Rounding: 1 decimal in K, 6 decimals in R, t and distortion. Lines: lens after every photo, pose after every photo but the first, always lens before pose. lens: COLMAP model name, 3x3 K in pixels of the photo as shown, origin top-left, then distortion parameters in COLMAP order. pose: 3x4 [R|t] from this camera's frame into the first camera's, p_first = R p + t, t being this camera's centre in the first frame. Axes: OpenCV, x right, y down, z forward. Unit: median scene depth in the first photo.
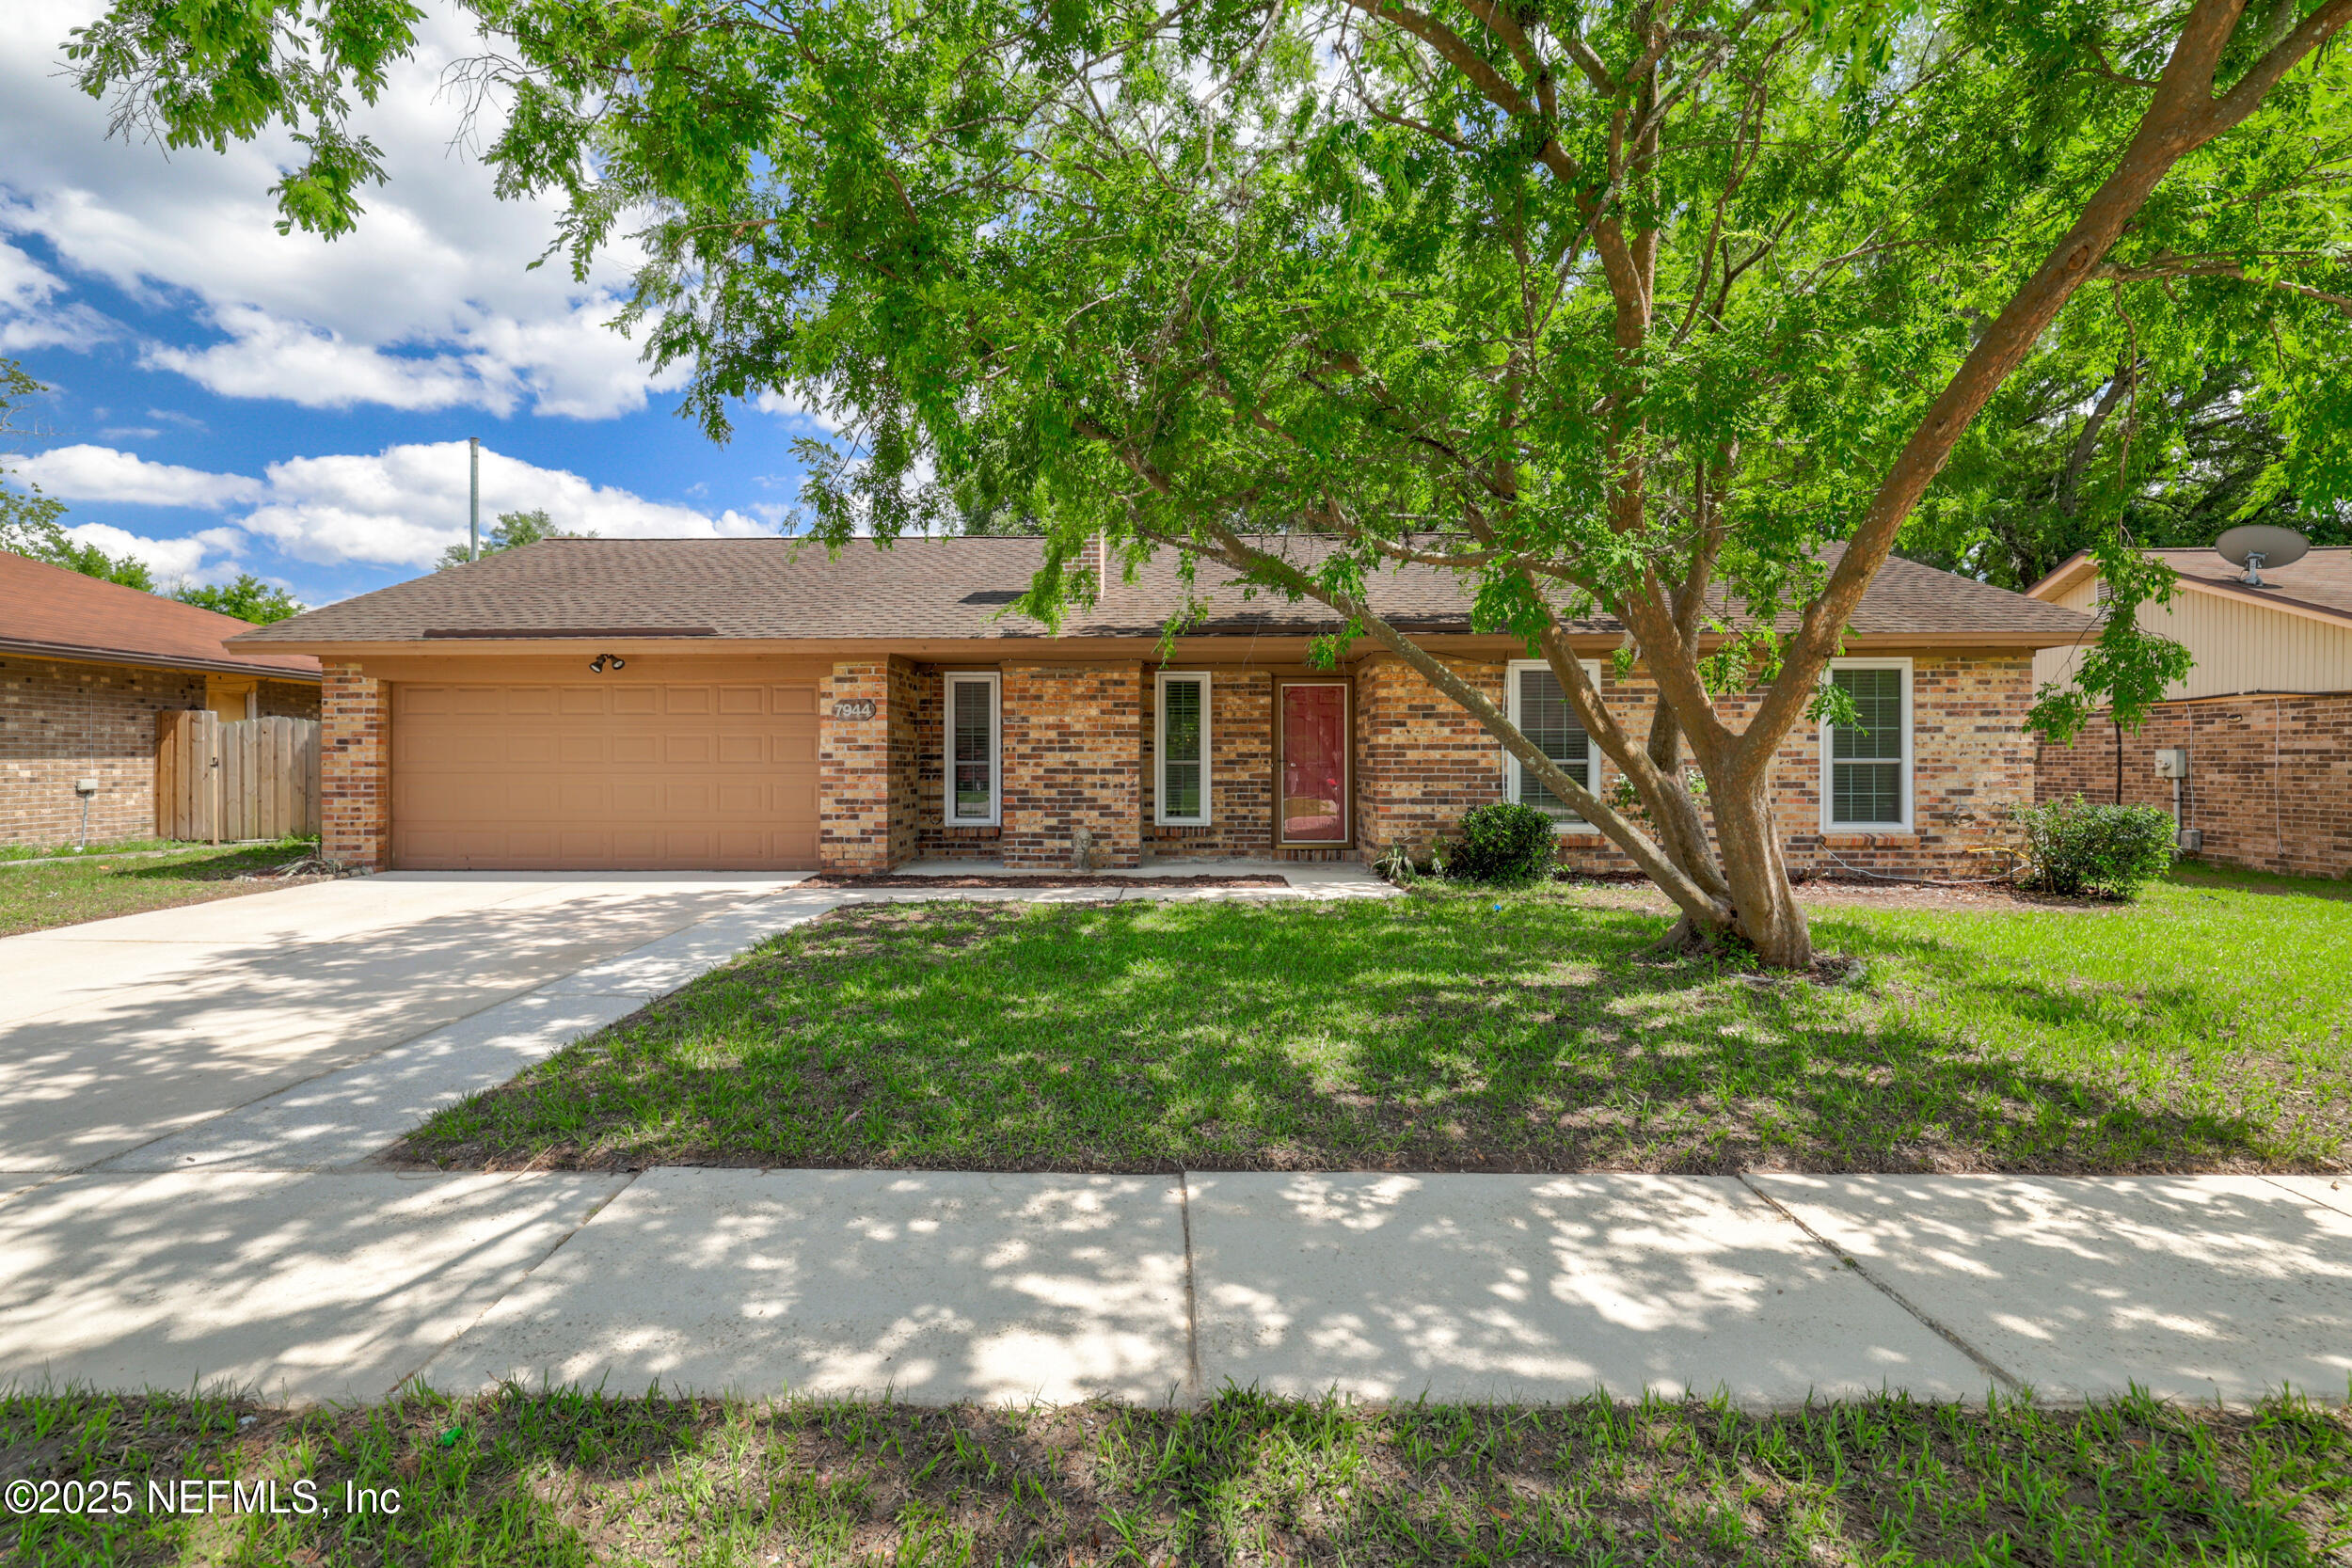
lens RADIAL K [[977.0, 0, 1167.1], [0, 977.0, 764.6], [0, 0, 1]] dist [-0.000634, 0.000032]
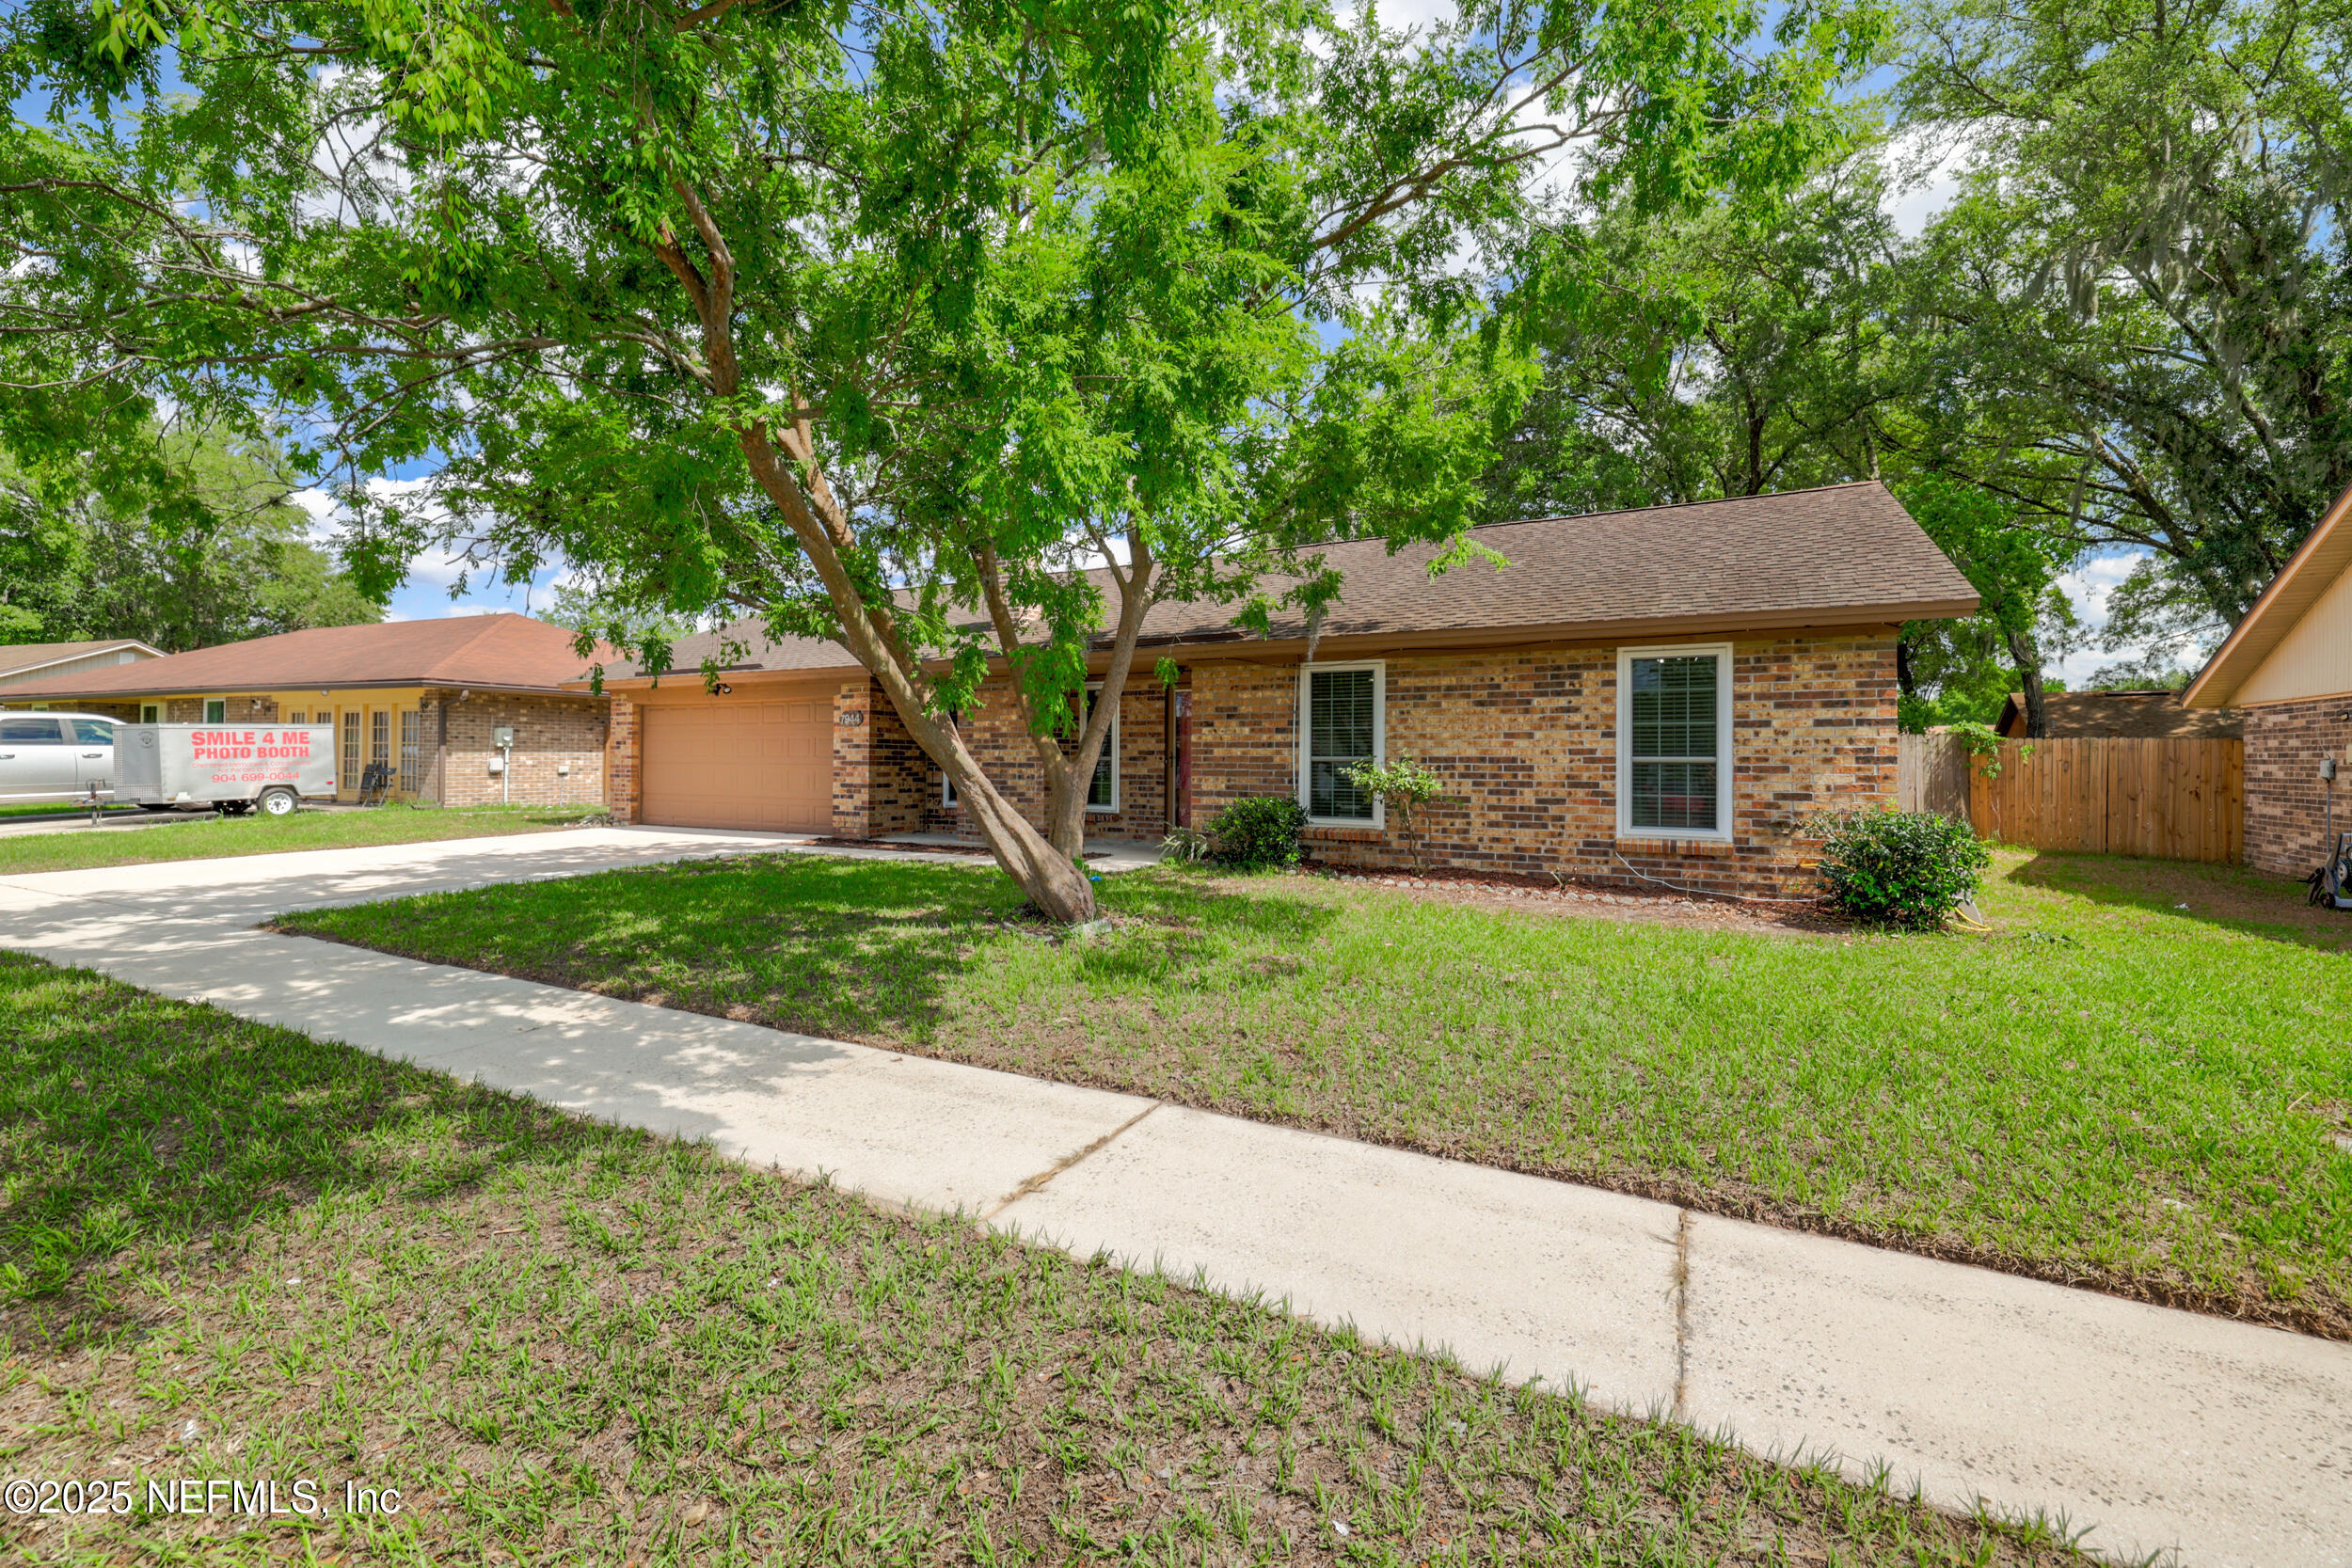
lens RADIAL K [[977.0, 0, 1167.1], [0, 977.0, 764.6], [0, 0, 1]] dist [-0.000634, 0.000032]
pose [[0.888446, 0.007581, -0.458919, 0.701149], [-0.007676, 0.999969, 0.001659, 0.002856], [0.458917, 0.002049, 0.888477, -0.013108]]
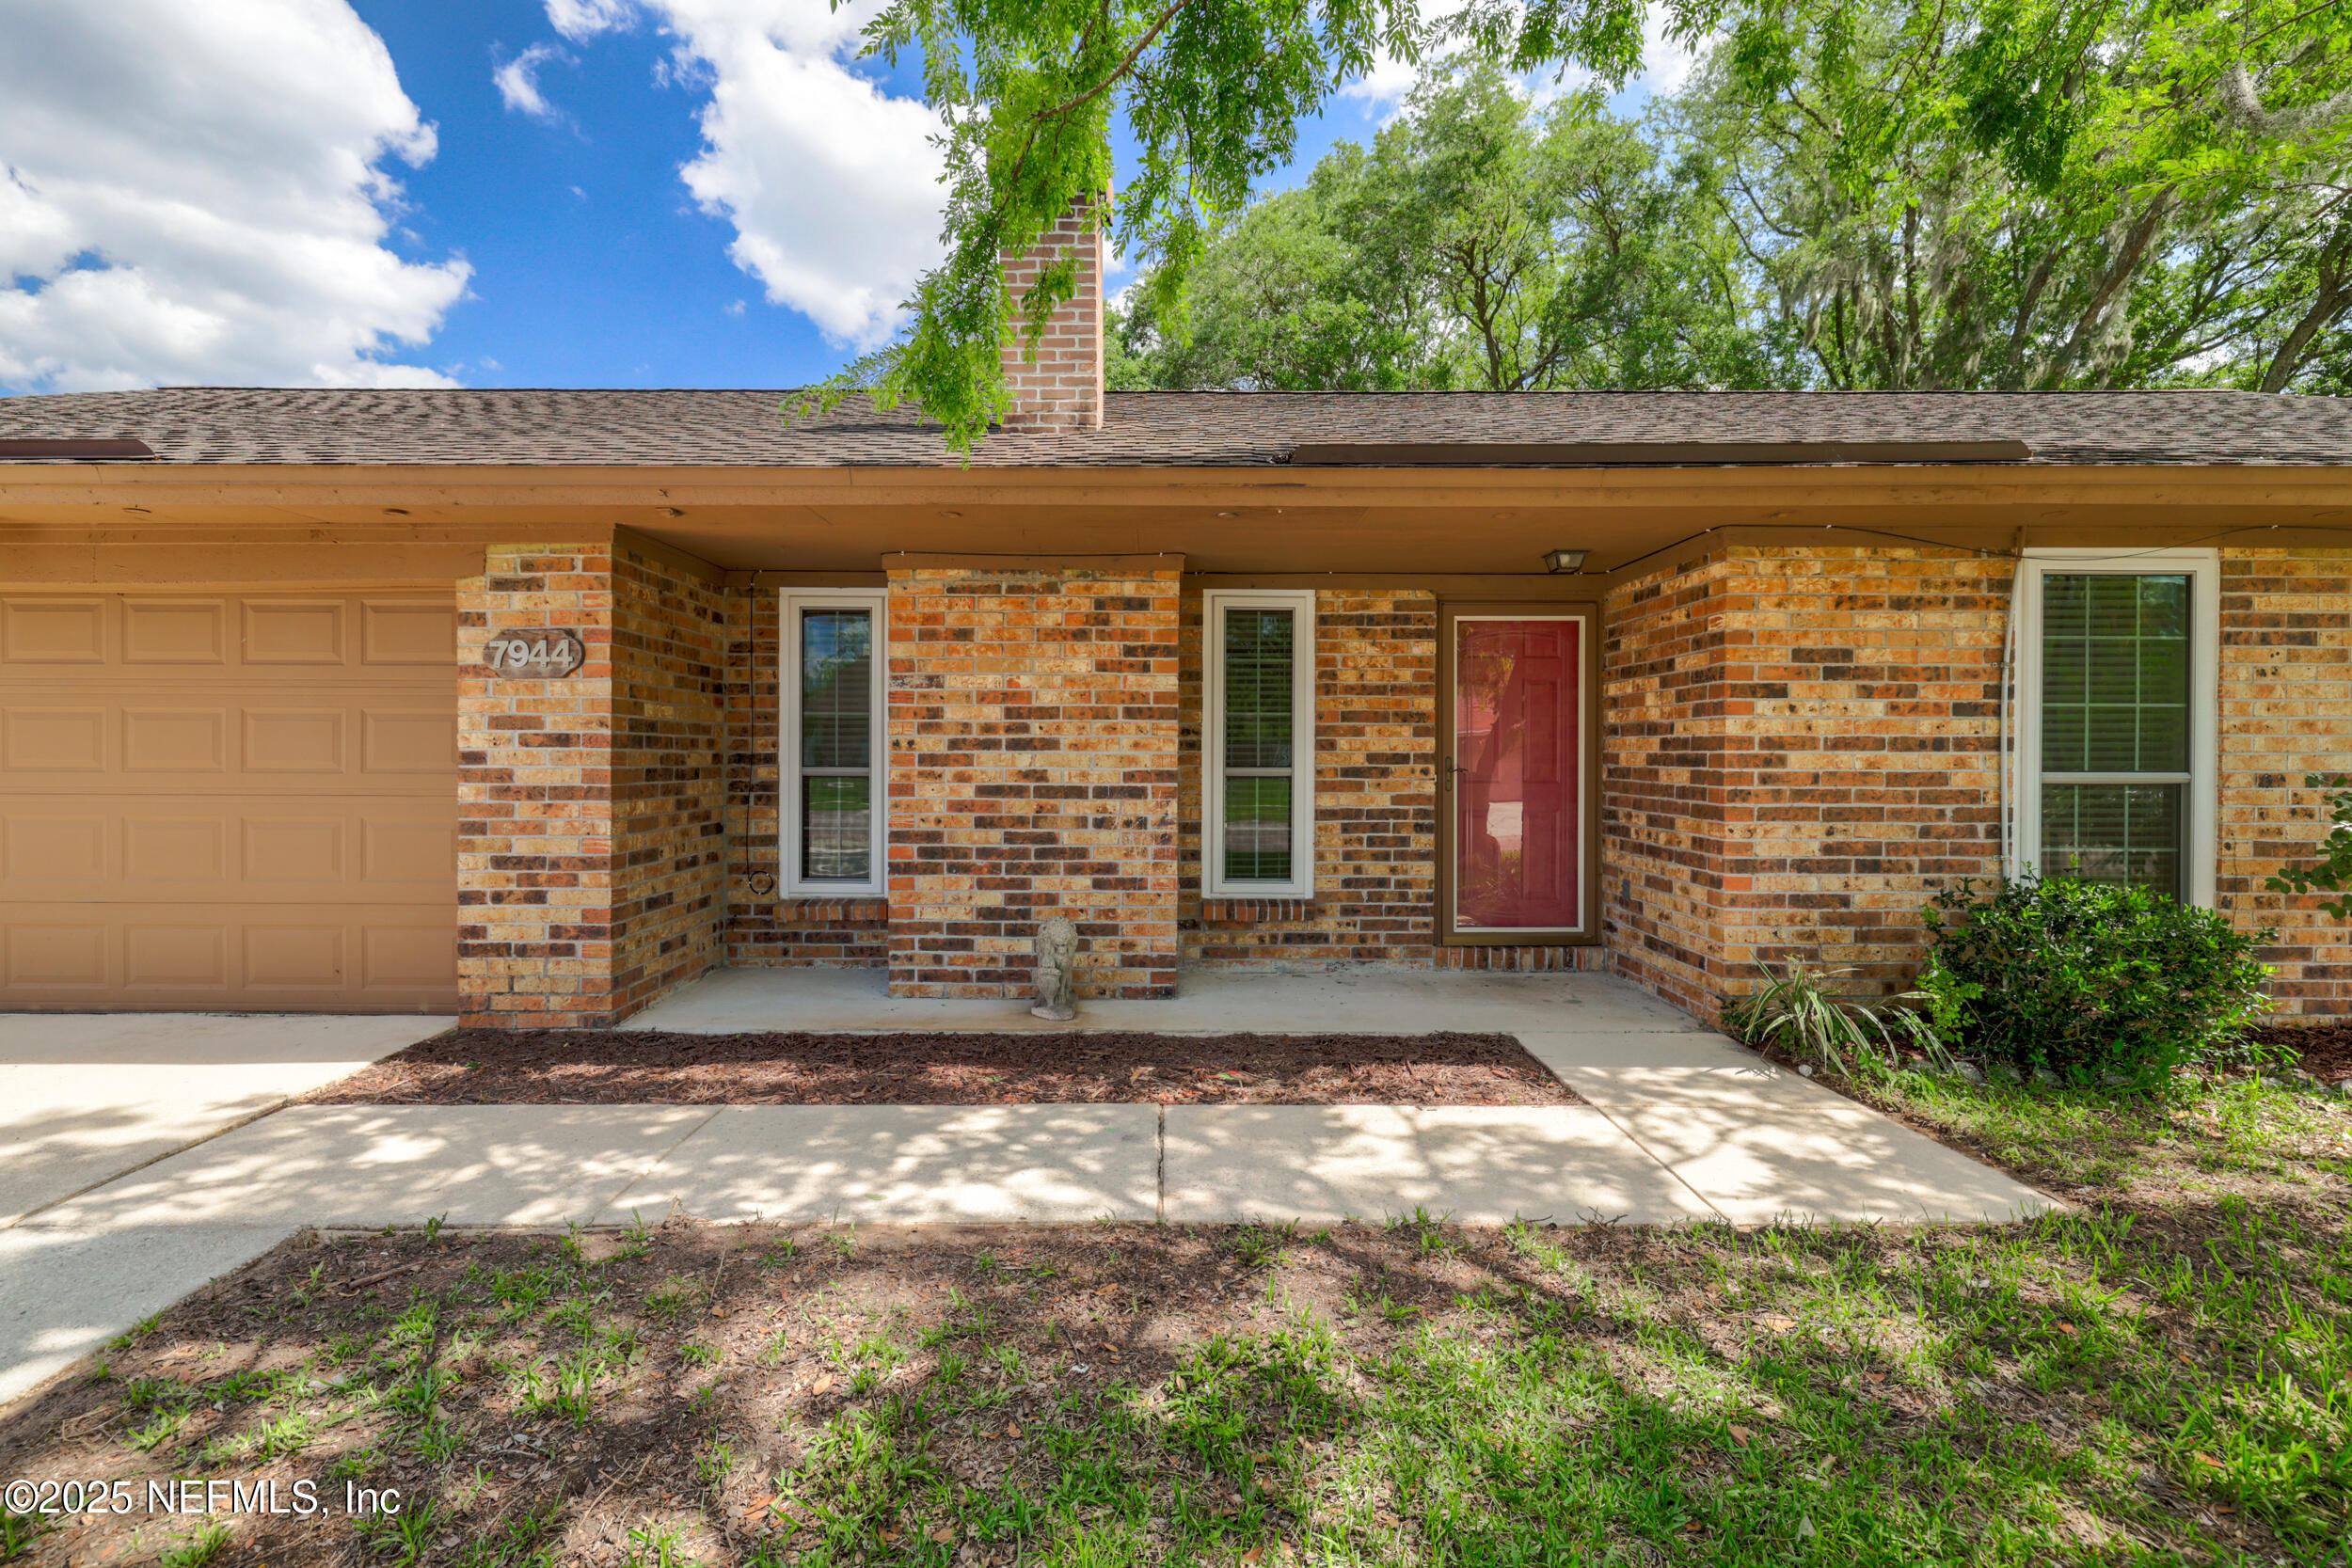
lens RADIAL K [[977.0, 0, 1167.1], [0, 977.0, 764.6], [0, 0, 1]] dist [-0.000634, 0.000032]
pose [[0.999798, 0.003763, 0.019735, -0.045161], [-0.003915, 0.999963, 0.007659, -0.010609], [-0.019706, -0.007734, 0.999776, 0.555484]]
